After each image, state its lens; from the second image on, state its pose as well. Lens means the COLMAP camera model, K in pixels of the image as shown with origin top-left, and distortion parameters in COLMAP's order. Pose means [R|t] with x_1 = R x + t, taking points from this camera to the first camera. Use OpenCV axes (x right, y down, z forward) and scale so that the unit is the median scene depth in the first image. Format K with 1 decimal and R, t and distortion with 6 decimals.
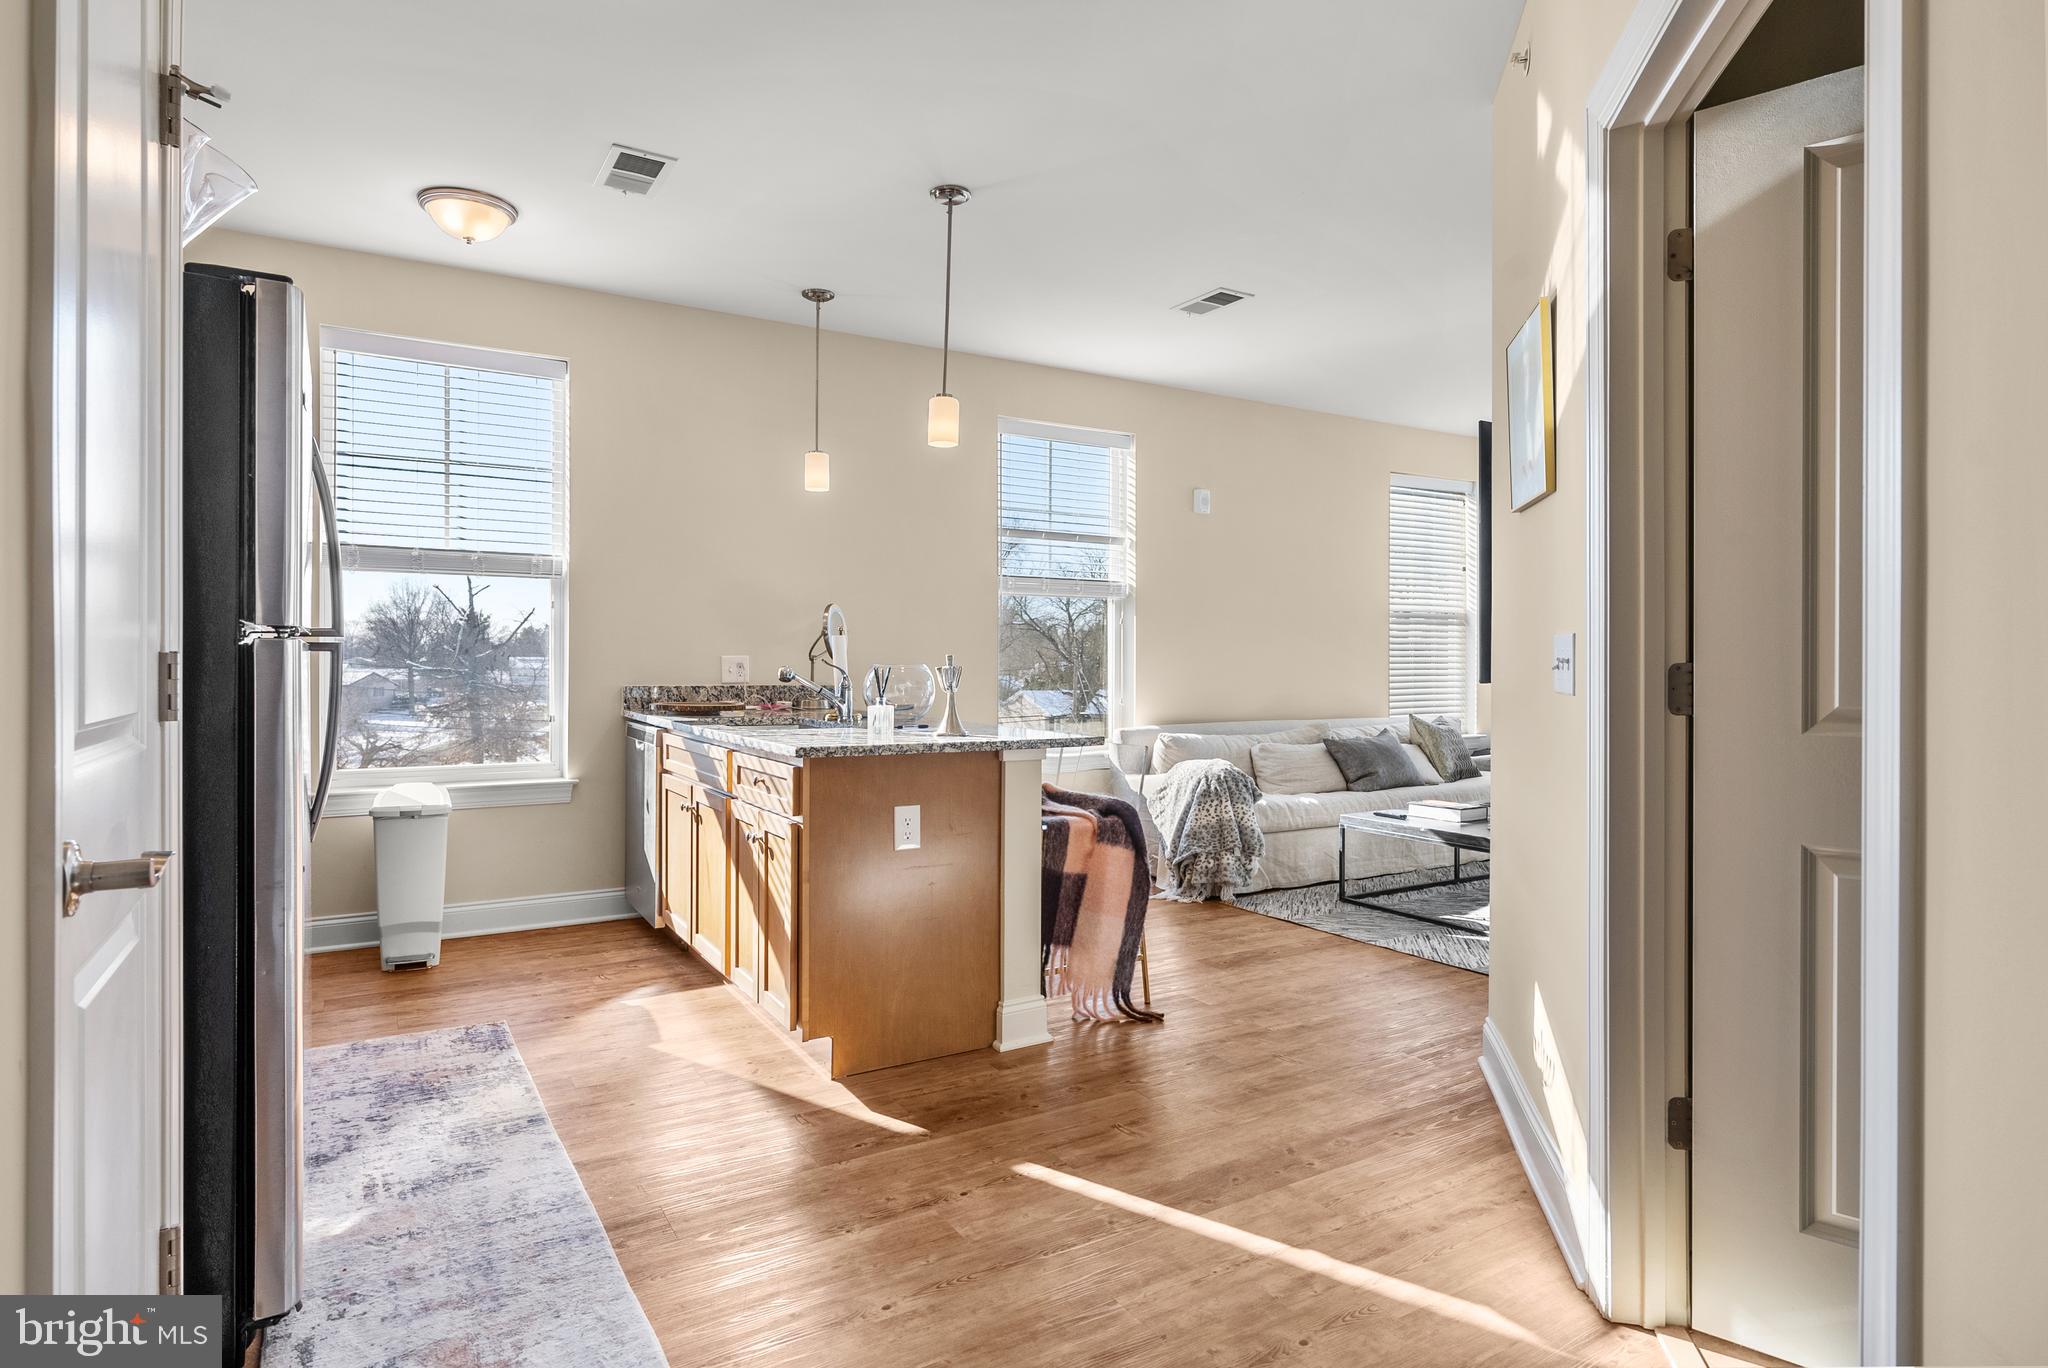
lens RADIAL K [[1105.5, 0, 1035.9], [0, 1105.5, 665.0], [0, 0, 1]] dist [-0.002205, 0.000608]
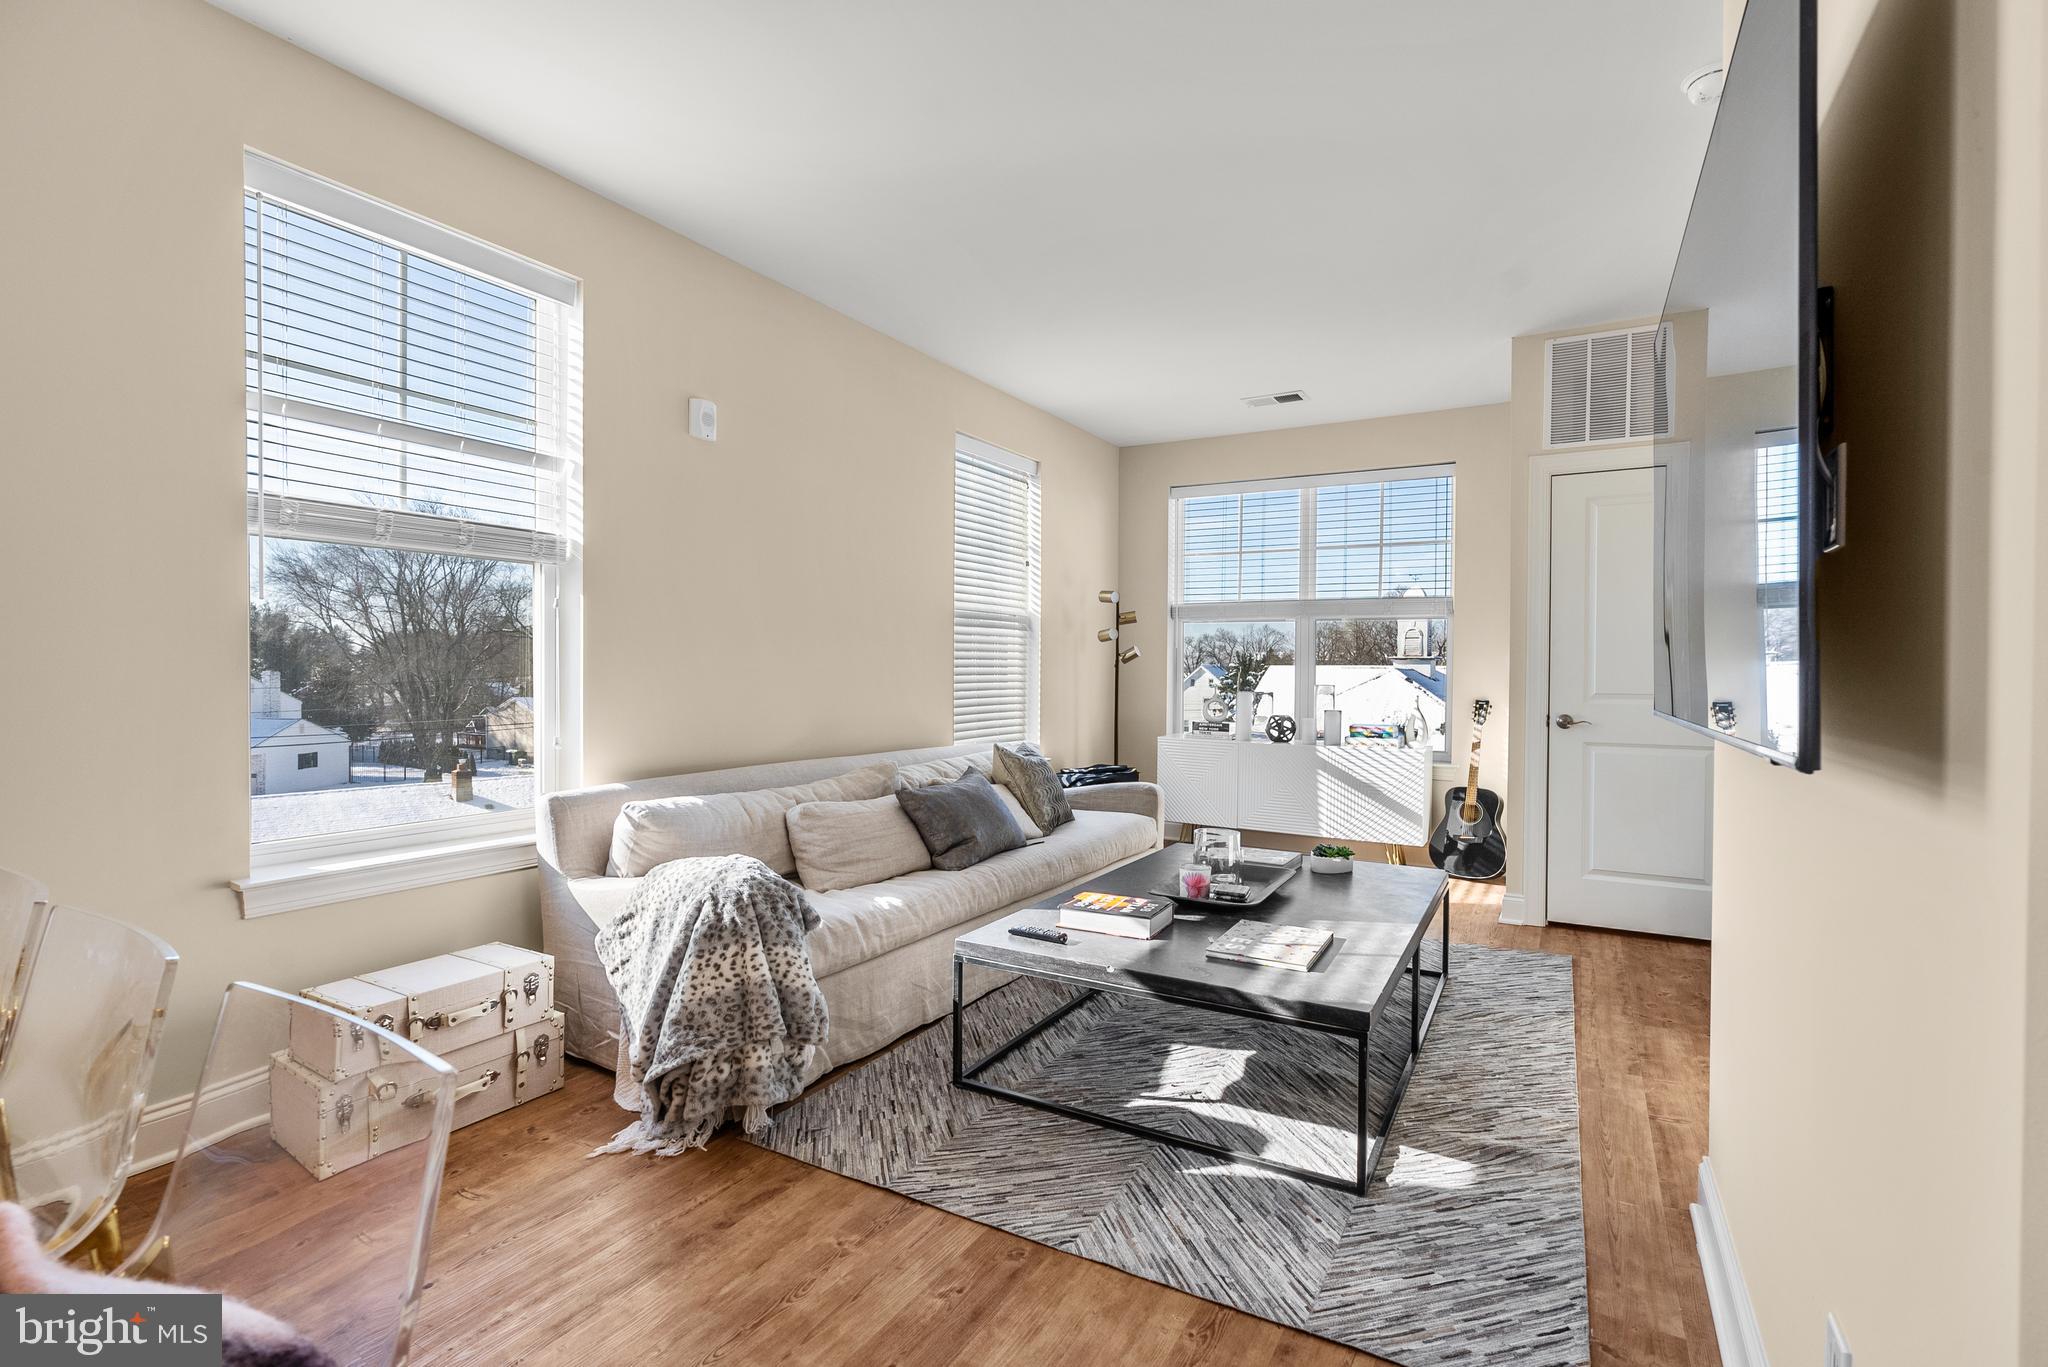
lens RADIAL K [[923.3, 0, 1039.3], [0, 923.3, 683.8], [0, 0, 1]] dist [-0.012784, 0.006368]
pose [[0.877181, -0.002961, 0.480151, 0.089518], [-0.002896, 0.999930, 0.011458, -0.005017], [-0.480152, -0.011442, 0.877111, 0.607757]]
